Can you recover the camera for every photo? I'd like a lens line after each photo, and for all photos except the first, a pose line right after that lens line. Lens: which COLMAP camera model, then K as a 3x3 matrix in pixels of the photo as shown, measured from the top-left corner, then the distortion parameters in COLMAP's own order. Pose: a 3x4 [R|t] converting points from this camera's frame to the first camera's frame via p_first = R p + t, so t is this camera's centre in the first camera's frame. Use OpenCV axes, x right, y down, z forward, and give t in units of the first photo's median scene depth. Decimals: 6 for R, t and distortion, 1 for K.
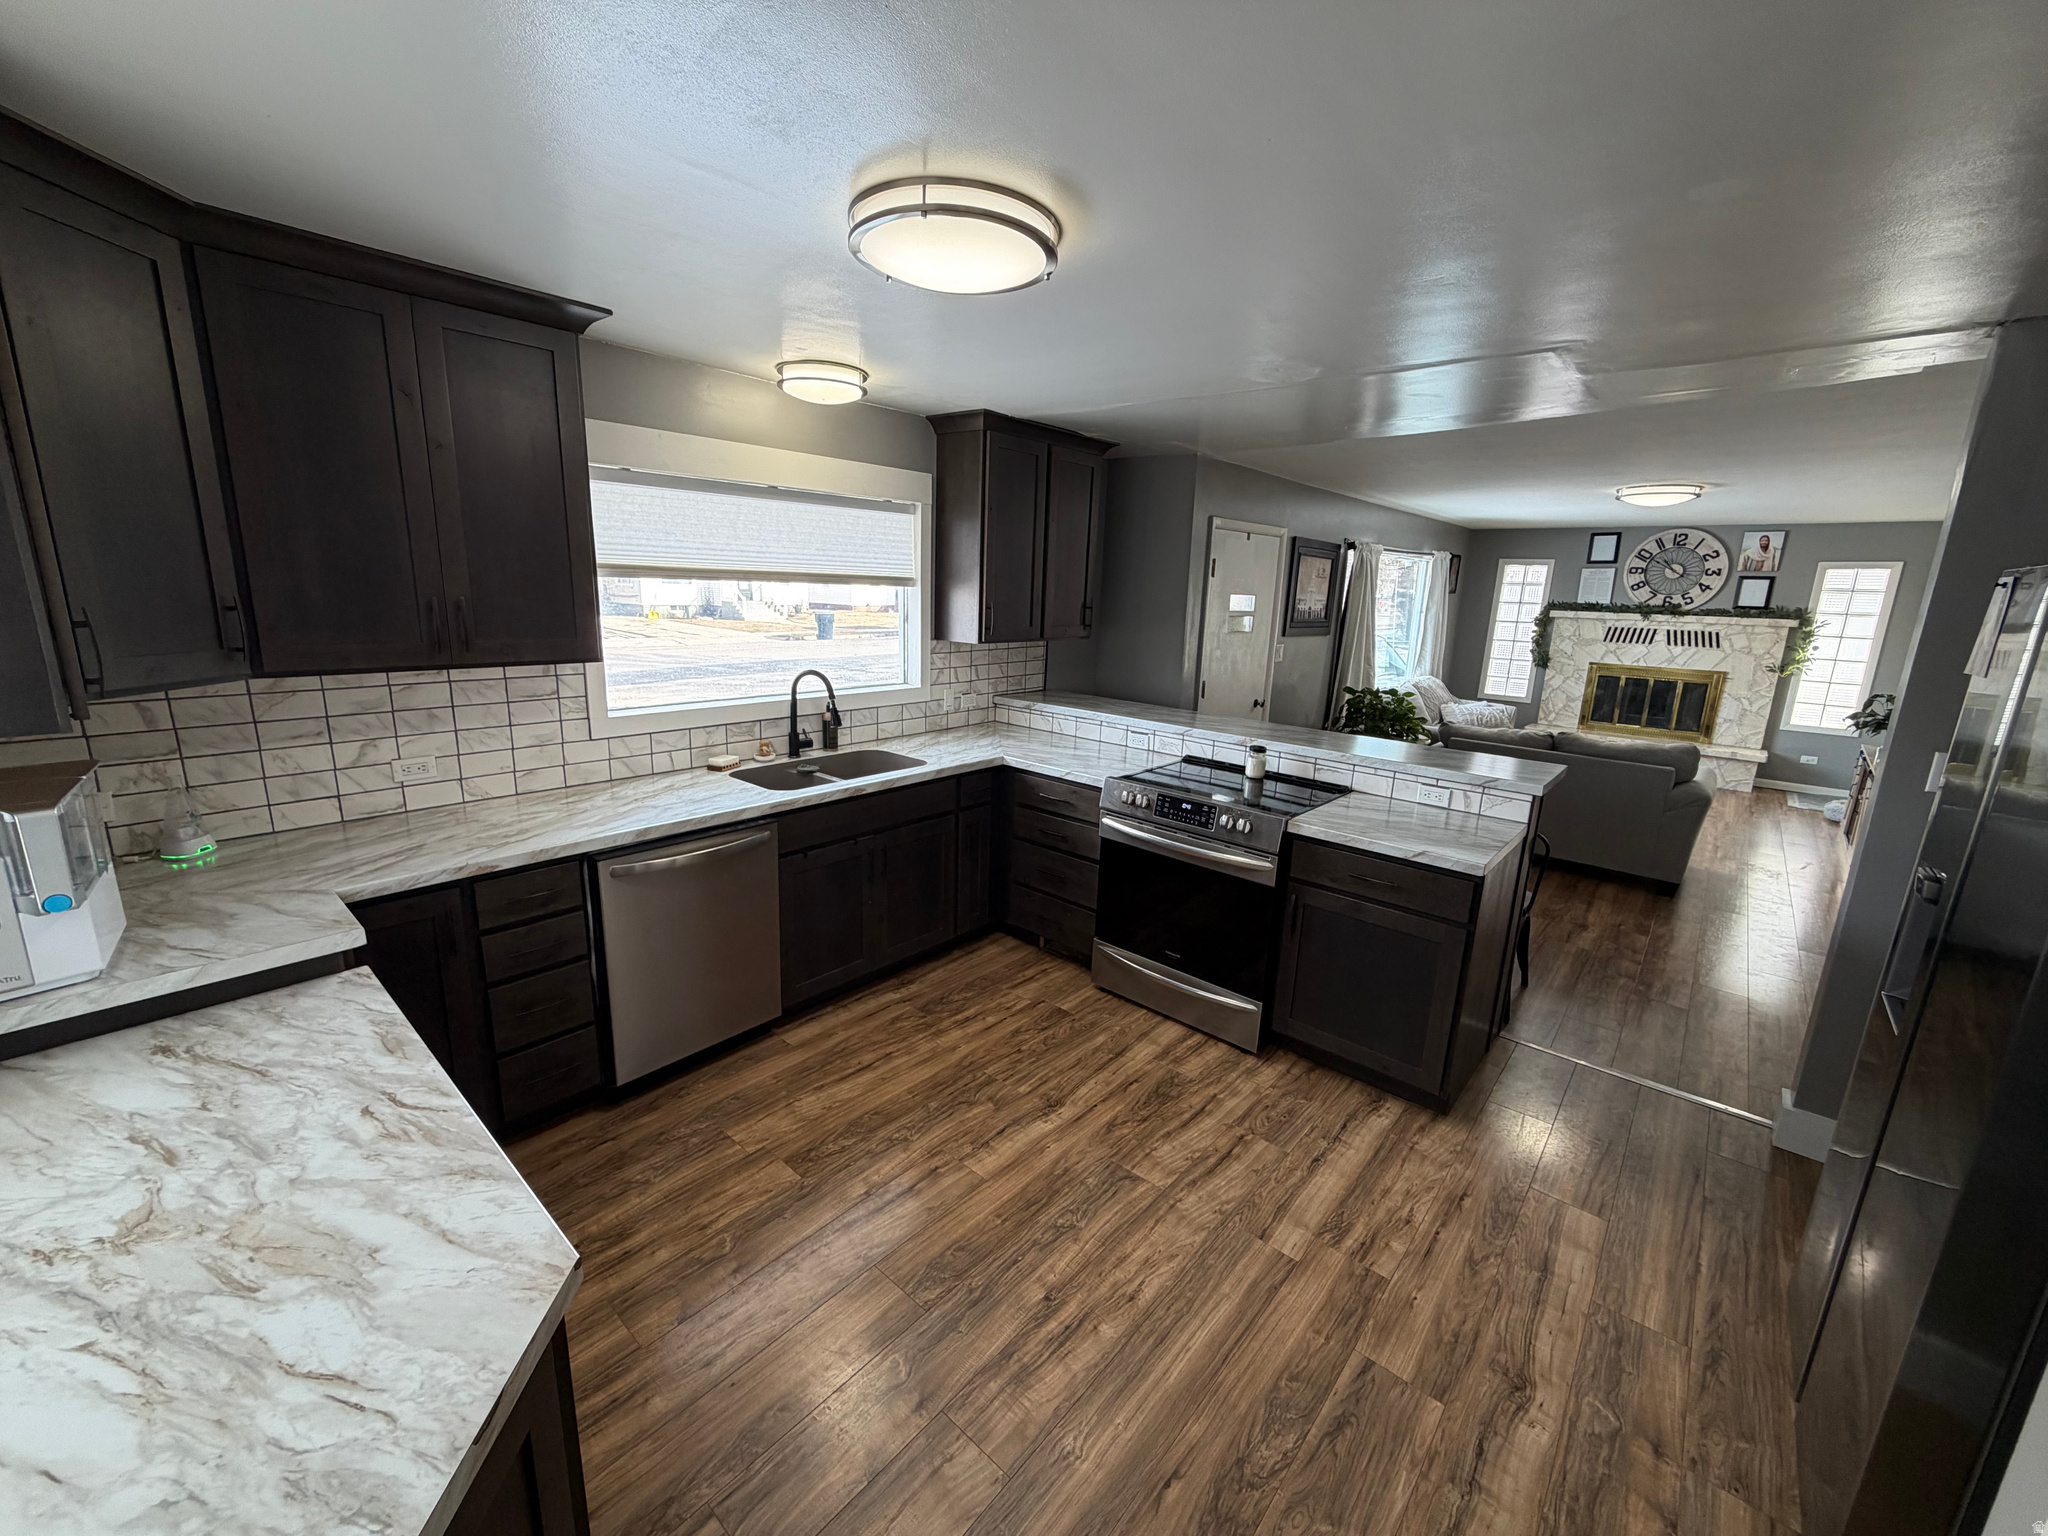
lens RADIAL K [[813.1, 0, 1021.9], [0, 813.1, 761.4], [0, 0, 1]] dist [-0.000363, -0.000496]
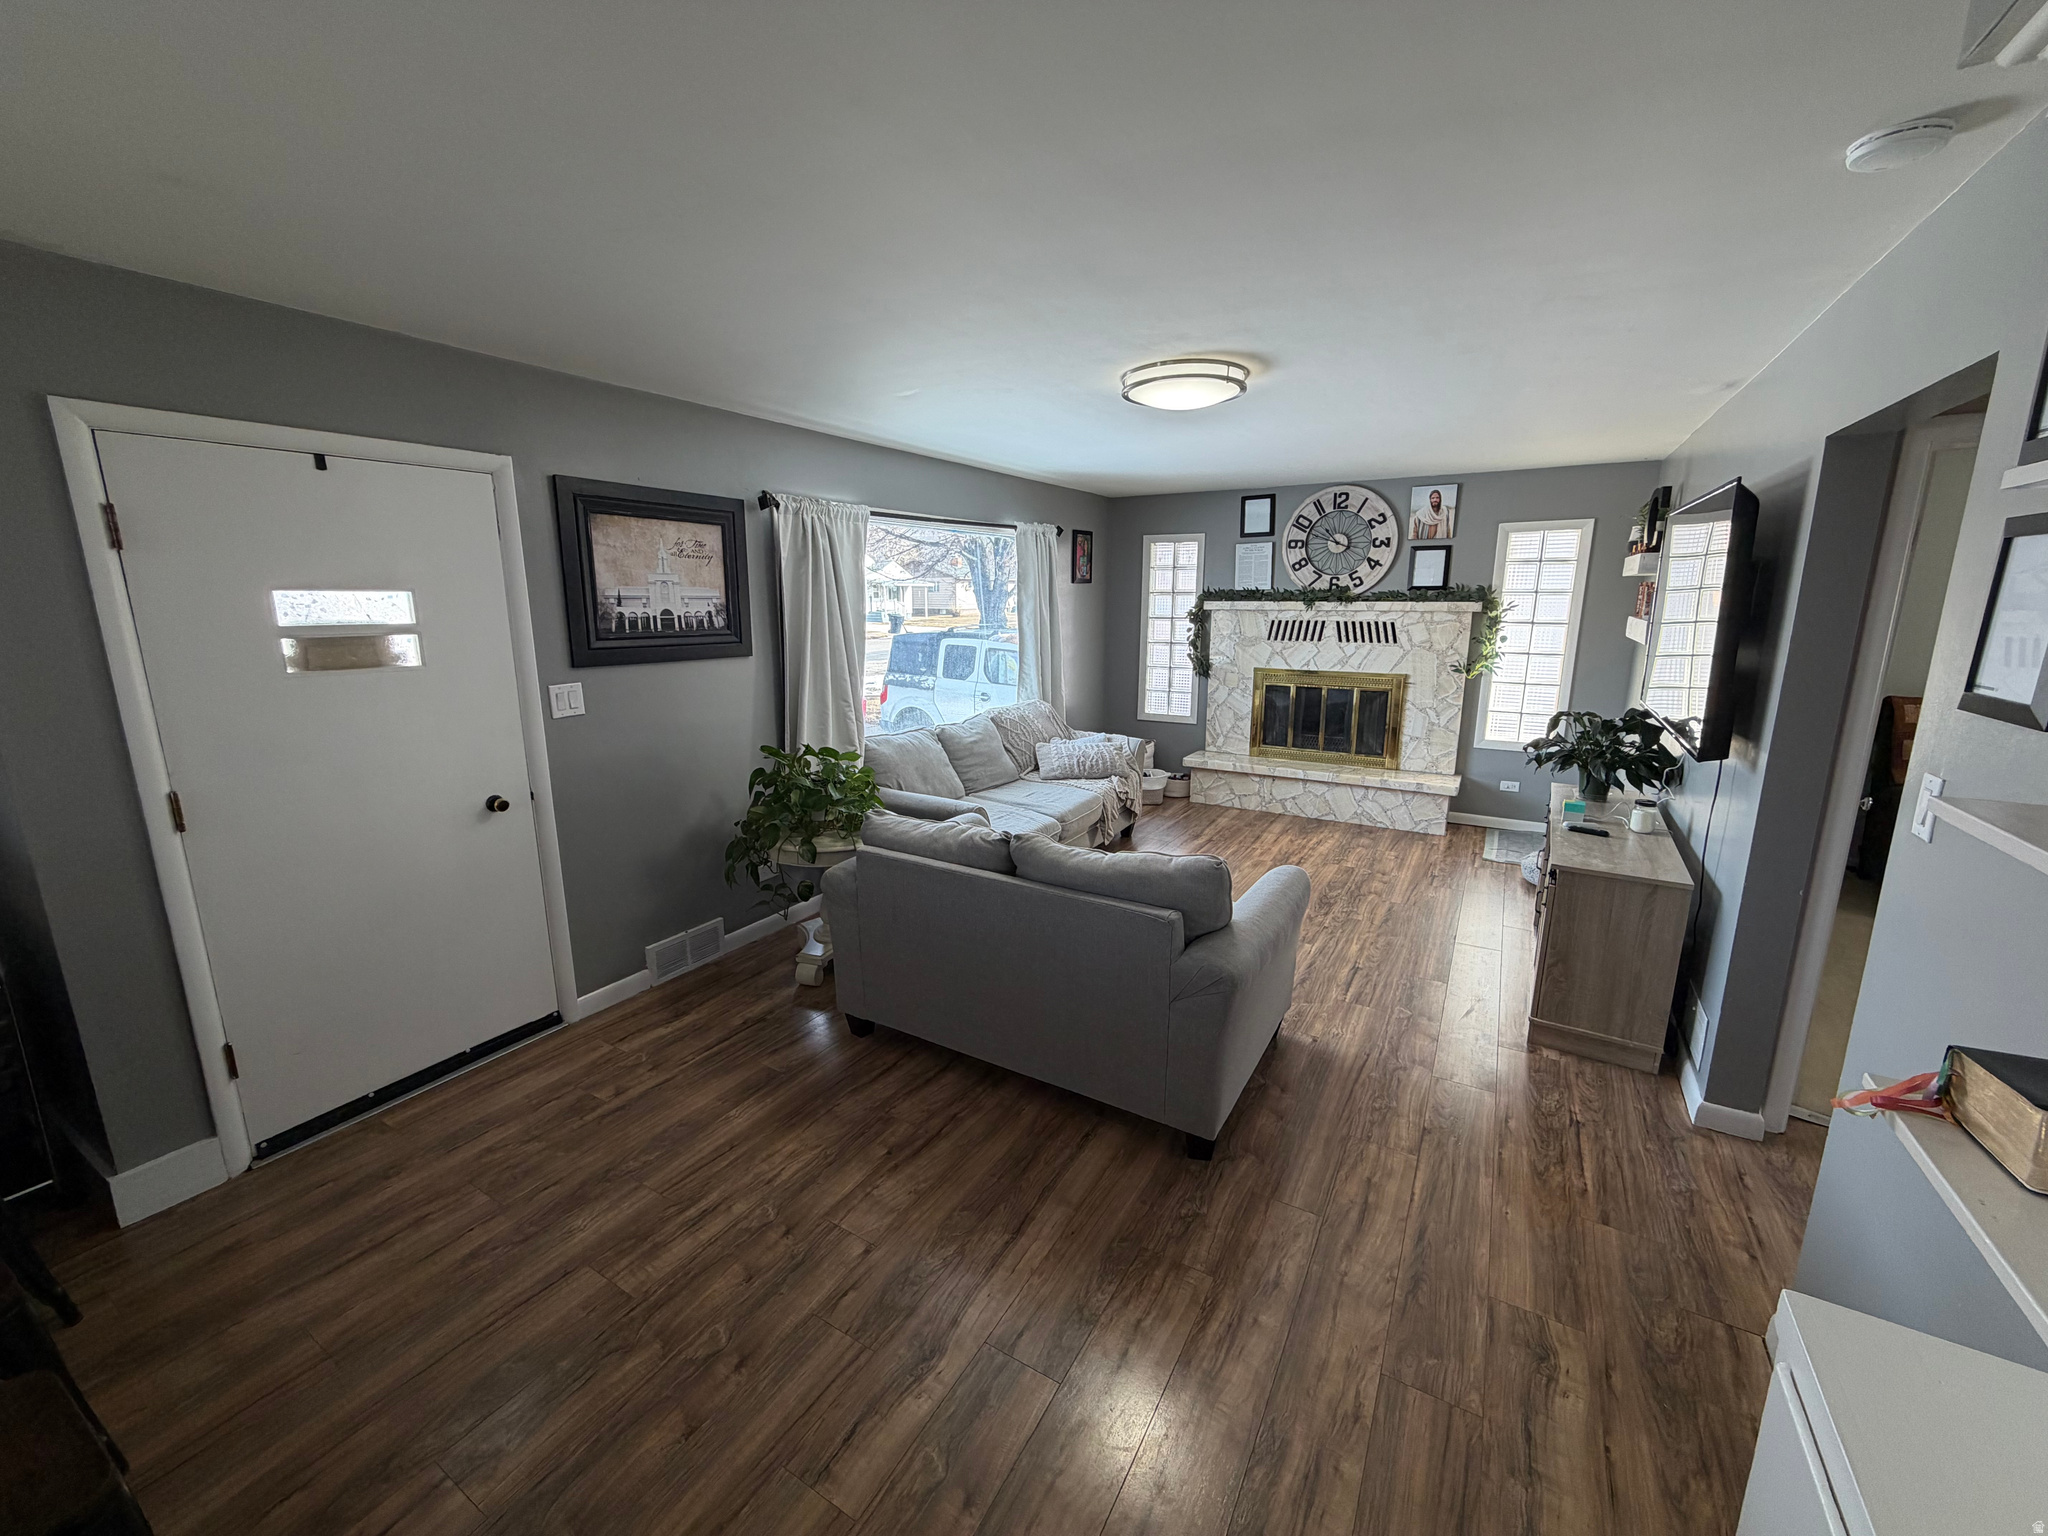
lens RADIAL K [[813.1, 0, 1012.1], [0, 813.1, 764.6], [0, 0, 1]] dist [-0.000363, -0.000496]
pose [[0.983470, -0.068938, 0.167432, 0.371259], [0.069761, 0.997563, 0.000973, -0.052484], [-0.167091, 0.010723, 0.985883, 0.316066]]
